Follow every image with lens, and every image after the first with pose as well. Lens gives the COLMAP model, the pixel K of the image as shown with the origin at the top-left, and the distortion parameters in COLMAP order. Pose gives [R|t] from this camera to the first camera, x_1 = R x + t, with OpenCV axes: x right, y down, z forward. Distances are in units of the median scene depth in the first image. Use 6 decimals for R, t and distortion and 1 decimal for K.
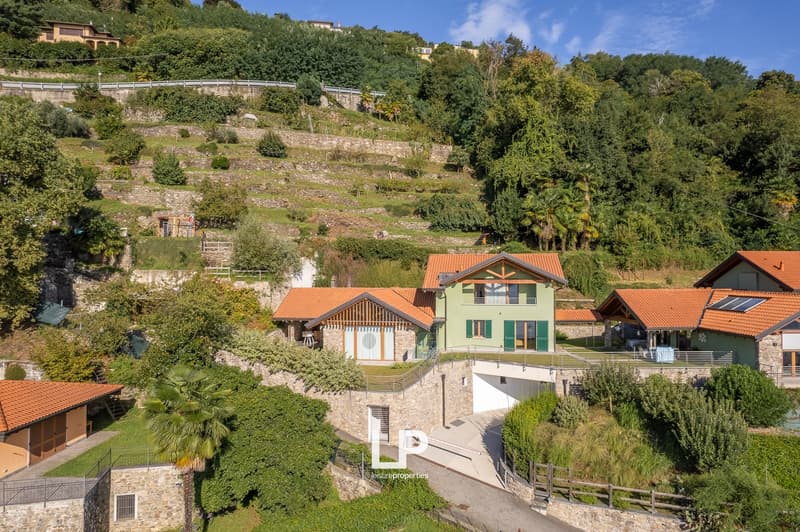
lens RADIAL K [[530.0, 0, 401.9], [0, 530.0, 266.3], [0, 0, 1]] dist [-0.001629, 0.024352]
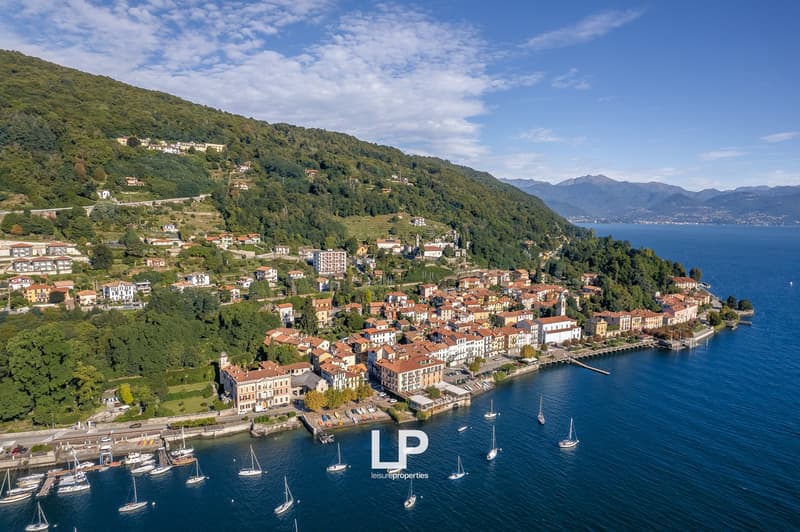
lens RADIAL K [[506.8, 0, 399.0], [0, 506.8, 267.7], [0, 0, 1]] dist [-0.057858, 0.032648]
pose [[0.884241, -0.039671, 0.465343, -1.216355], [-0.020119, 0.992225, 0.122820, -0.535604], [-0.466597, -0.117965, 0.876568, -7.740094]]
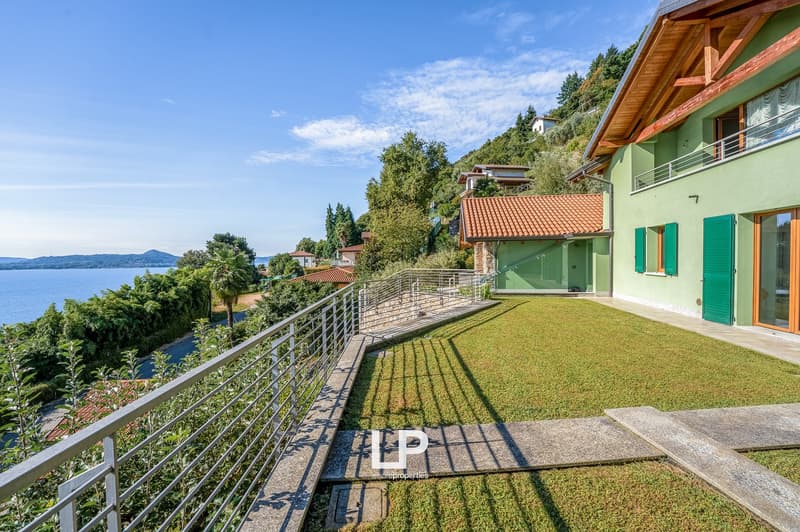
lens RADIAL K [[334.7, 0, 401.7], [0, 334.7, 265.3], [0, 0, 1]] dist [-0.020442, -0.000017]
pose [[0.030244, 0.018984, -0.999362, 0.281920], [0.020125, 0.999605, 0.019598, 0.090551], [0.999340, -0.020705, 0.029850, 0.607138]]
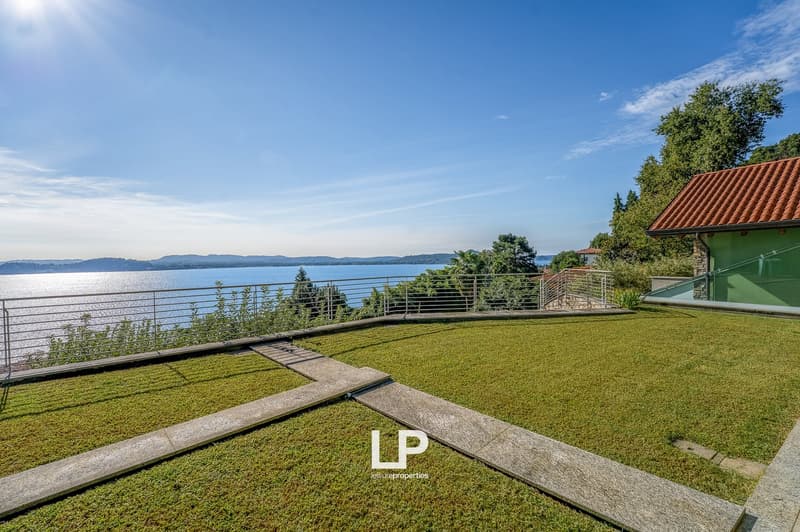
lens RADIAL K [[345.5, 0, 400.6], [0, 345.5, 261.1], [0, 0, 1]] dist [-0.024426, 0.001984]
pose [[-0.757115, 0.008782, -0.653223, 0.272830], [0.015746, 0.999864, -0.004807, 0.092763], [0.653092, -0.013925, -0.757151, 0.734075]]
